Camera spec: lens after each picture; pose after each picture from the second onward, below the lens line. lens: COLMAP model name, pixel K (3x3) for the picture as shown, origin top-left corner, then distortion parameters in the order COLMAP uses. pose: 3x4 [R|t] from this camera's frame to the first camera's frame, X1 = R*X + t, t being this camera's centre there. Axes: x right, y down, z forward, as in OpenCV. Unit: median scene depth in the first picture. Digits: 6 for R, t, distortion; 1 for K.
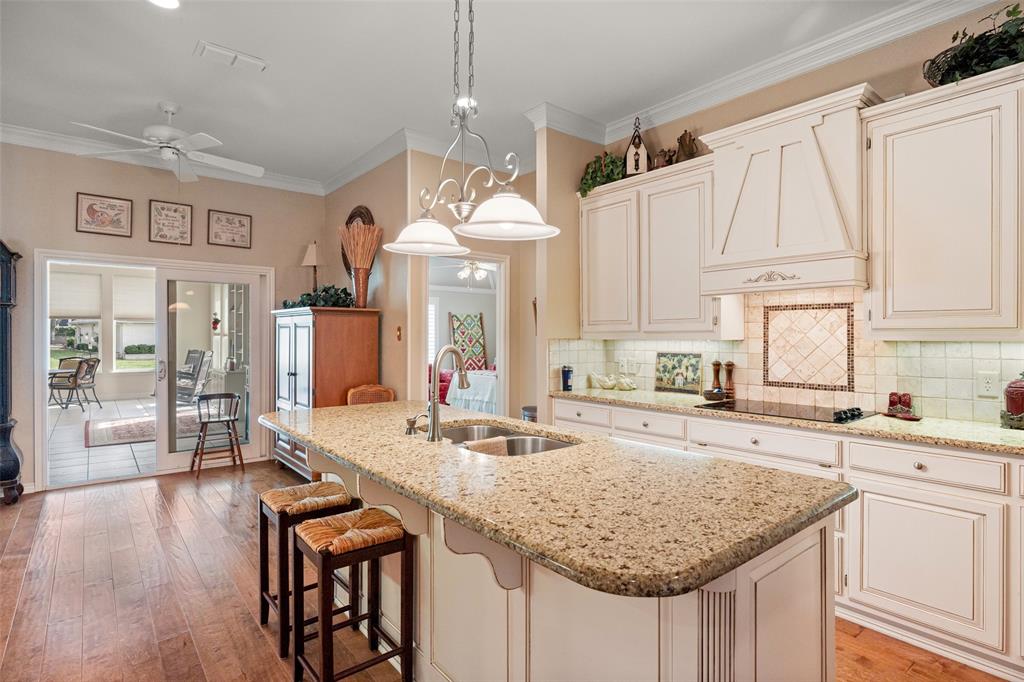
lens RADIAL K [[517.7, 0, 514.7], [0, 517.7, 337.6], [0, 0, 1]] dist [-0.005669, -0.001604]
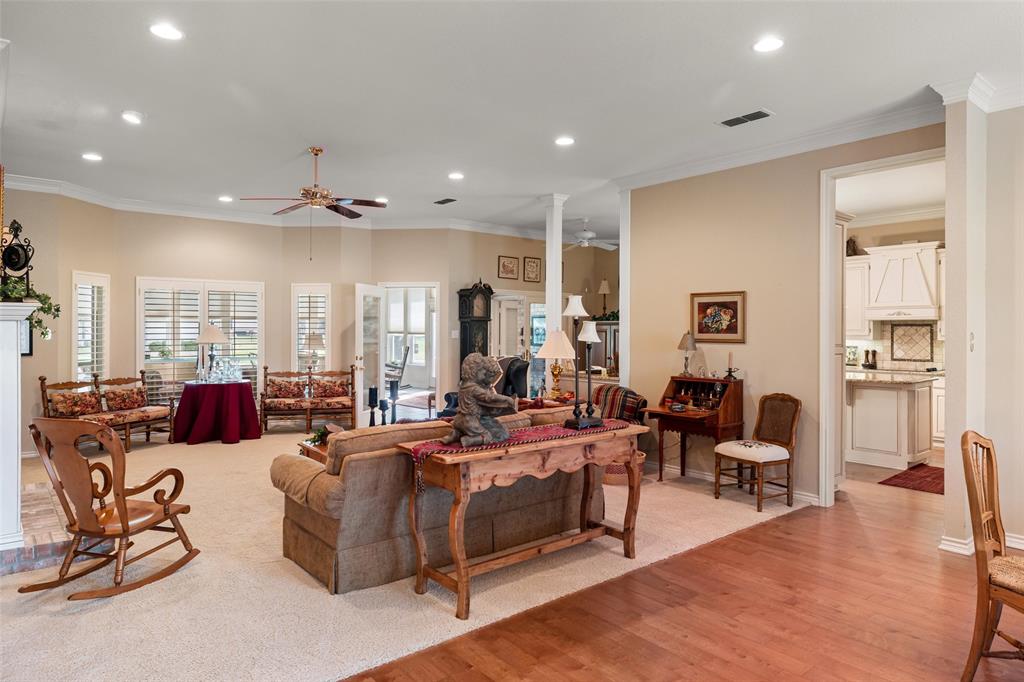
lens RADIAL K [[634.3, 0, 514.0], [0, 634.3, 333.0], [0, 0, 1]] dist [0.001669, -0.001347]
pose [[0.999920, 0.000307, 0.012653, -1.028648], [-0.000359, 0.999991, 0.004125, -0.030602], [-0.012652, -0.004130, 0.999911, -1.487703]]
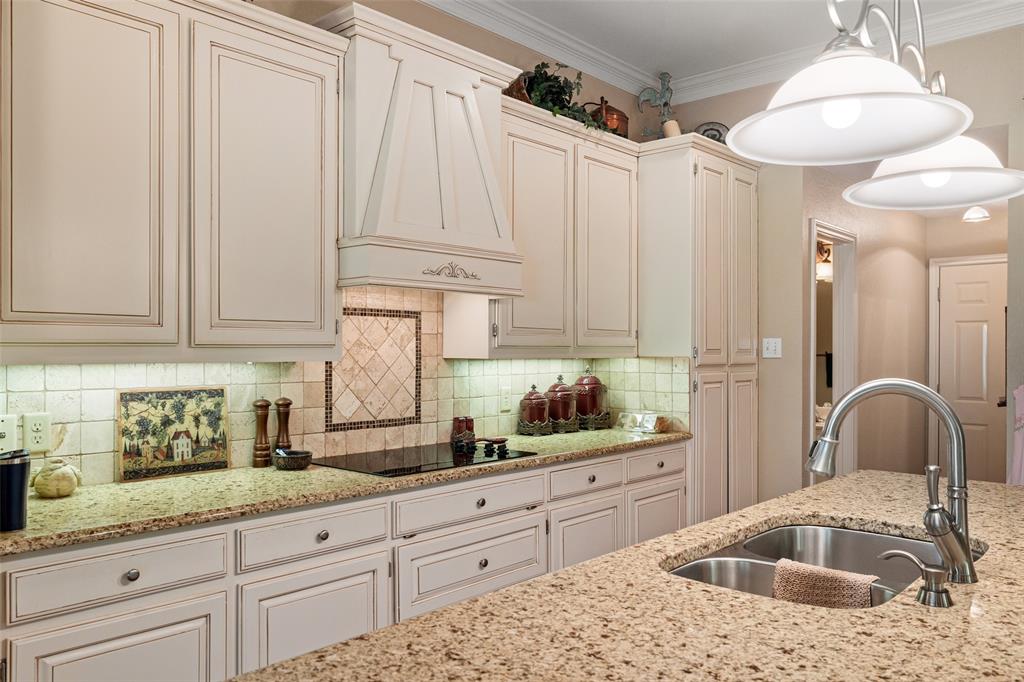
lens RADIAL K [[774.0, 0, 512.0], [0, 774.0, 351.3], [0, 0, 1]] dist [0.007645, 0.000154]
pose [[-0.137296, -0.003109, 0.990525, -0.441935], [-0.000139, 0.999995, 0.003120, -0.008105], [-0.990530, 0.000291, -0.137295, 0.821890]]
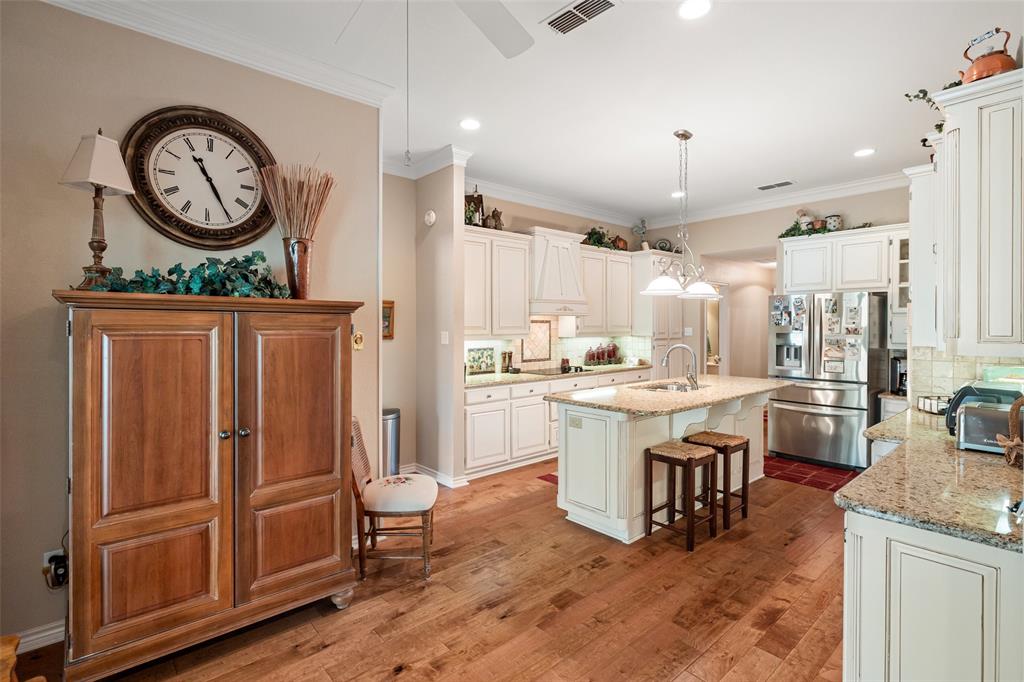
lens RADIAL K [[487.6, 0, 516.9], [0, 487.6, 333.3], [0, 0, 1]] dist [-0.003559, 0.000555]
pose [[-0.035948, -0.016081, 0.999224, -1.167522], [0.005046, 0.999855, 0.016272, -0.038521], [-0.999341, 0.005627, -0.035861, 0.981005]]
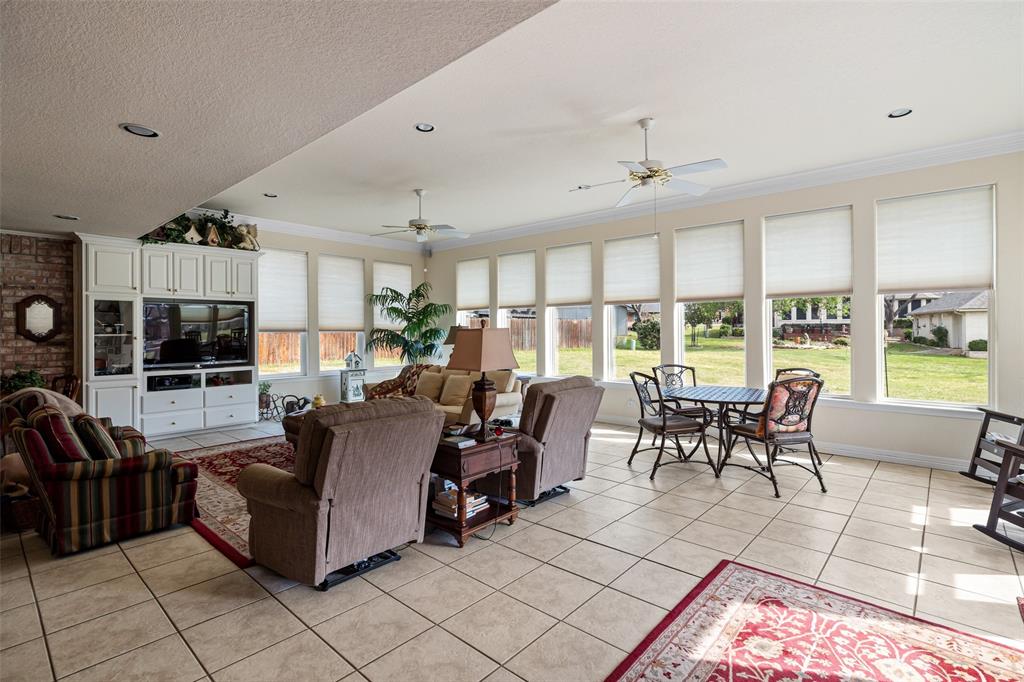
lens RADIAL K [[487.6, 0, 511.5], [0, 487.6, 331.4], [0, 0, 1]] dist [-0.003559, 0.000555]
pose [[0.150716, 0.002067, -0.988575, -1.155076], [0.002159, 0.999995, 0.002420, -0.004484], [0.988575, -0.002499, 0.150711, 1.803801]]
